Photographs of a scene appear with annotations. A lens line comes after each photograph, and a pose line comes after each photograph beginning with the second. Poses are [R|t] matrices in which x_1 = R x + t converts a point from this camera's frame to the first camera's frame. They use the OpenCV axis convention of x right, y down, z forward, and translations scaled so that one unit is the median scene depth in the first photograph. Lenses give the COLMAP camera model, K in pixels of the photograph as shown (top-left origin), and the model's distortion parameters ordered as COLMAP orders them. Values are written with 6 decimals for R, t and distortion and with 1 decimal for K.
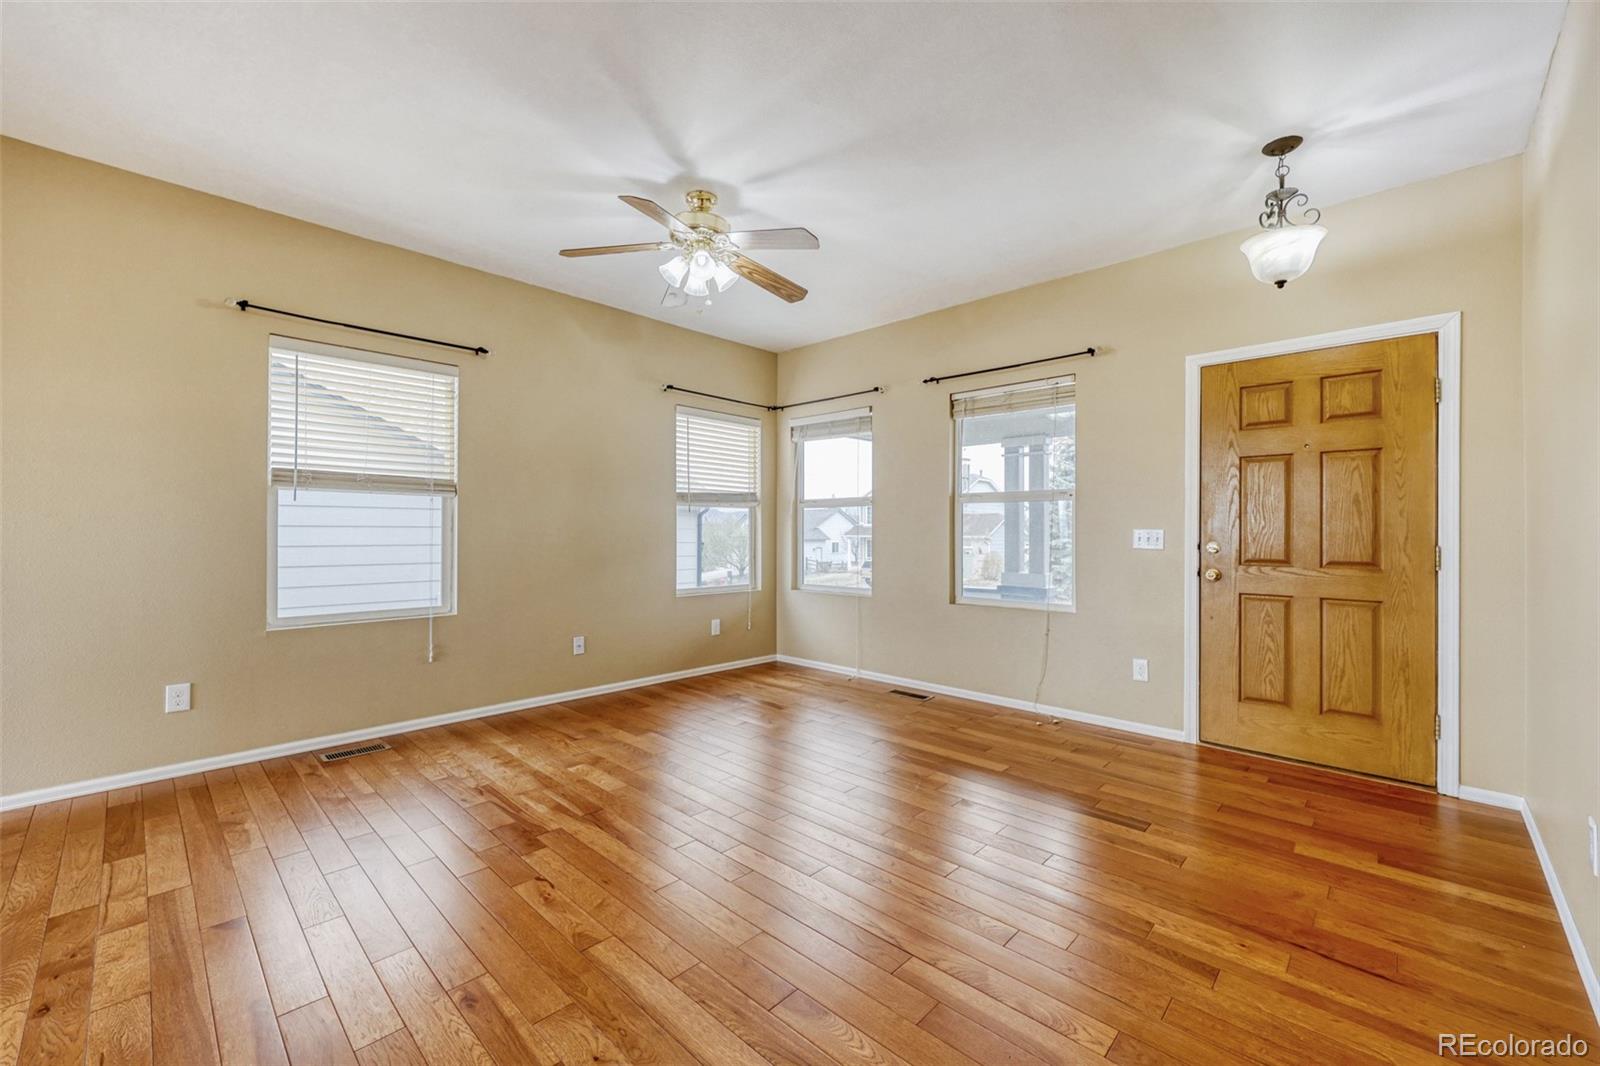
lens RADIAL K [[634.7, 0, 800.0], [0, 634.7, 533.0], [0, 0, 1]] dist [0.000676, 0.000102]
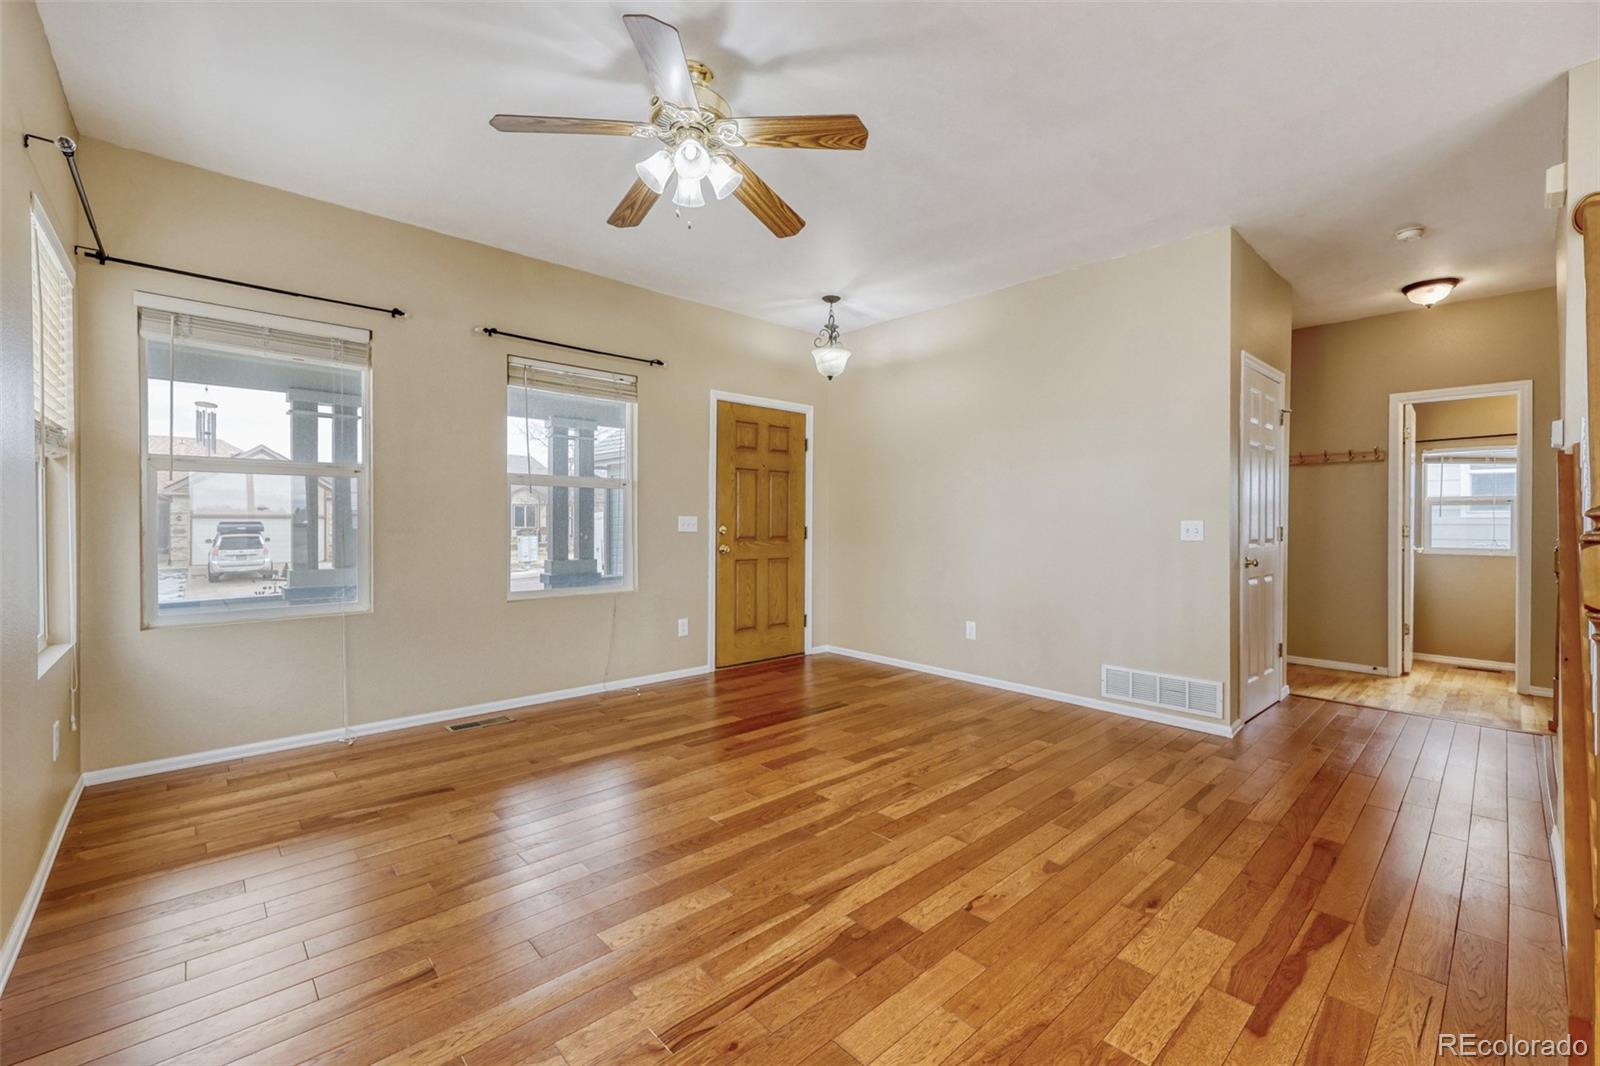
lens RADIAL K [[677.8, 0, 800.0], [0, 677.8, 533.0], [0, 0, 1]] dist [0.000091, 0.000038]
pose [[0.068131, -0.023655, 0.997396, -0.876977], [-0.004807, 0.999699, 0.024038, -0.007065], [-0.997665, -0.006432, 0.067996, 0.749747]]
